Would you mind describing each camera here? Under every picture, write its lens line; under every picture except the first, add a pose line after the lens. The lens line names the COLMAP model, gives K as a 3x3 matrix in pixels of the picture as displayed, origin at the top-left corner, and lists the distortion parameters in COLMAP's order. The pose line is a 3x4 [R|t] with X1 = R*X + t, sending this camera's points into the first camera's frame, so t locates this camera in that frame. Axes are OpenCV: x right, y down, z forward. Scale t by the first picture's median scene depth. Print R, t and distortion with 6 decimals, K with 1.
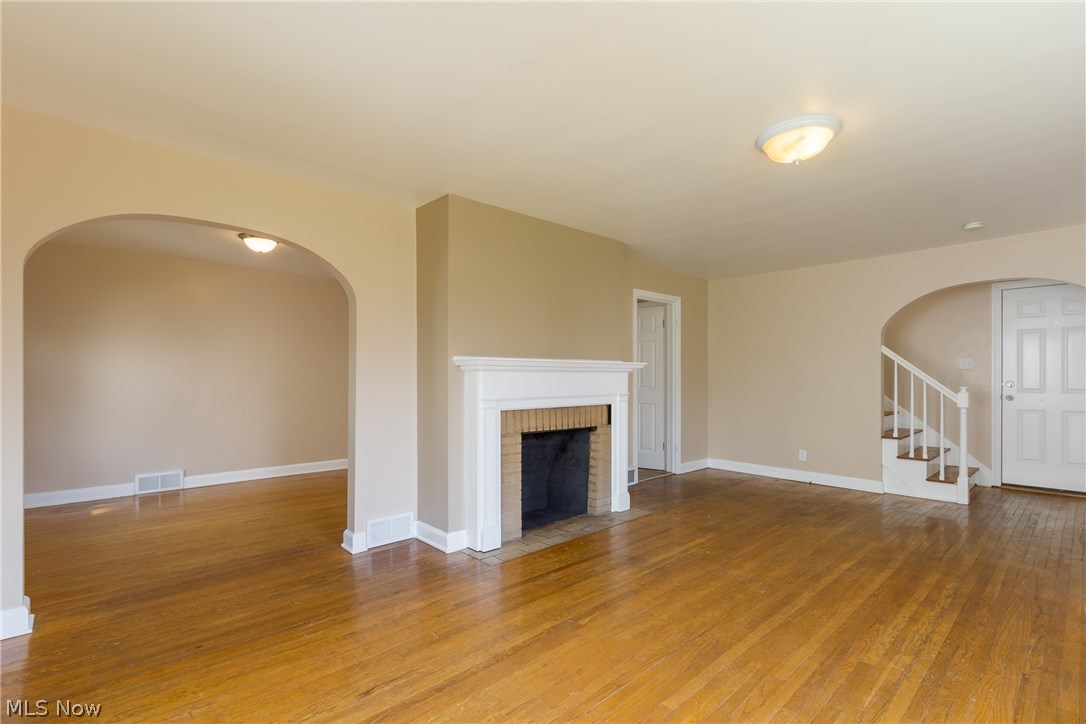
lens RADIAL K [[506.5, 0, 540.7], [0, 506.5, 367.9], [0, 0, 1]] dist [0.003494, 0.000282]
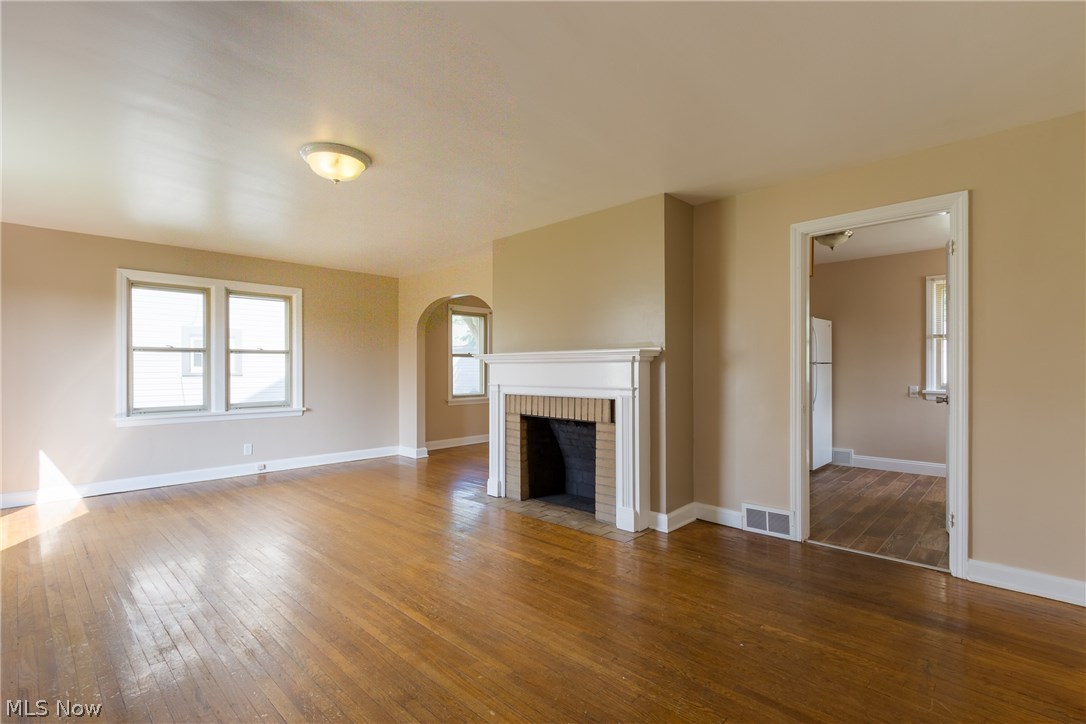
lens RADIAL K [[506.5, 0, 540.4], [0, 506.5, 366.4], [0, 0, 1]] dist [0.003494, 0.000282]
pose [[0.051190, -0.003270, -0.998684, 1.111734], [0.019206, 0.999813, -0.002289, 0.017225], [0.998504, -0.019063, 0.051243, 0.937438]]
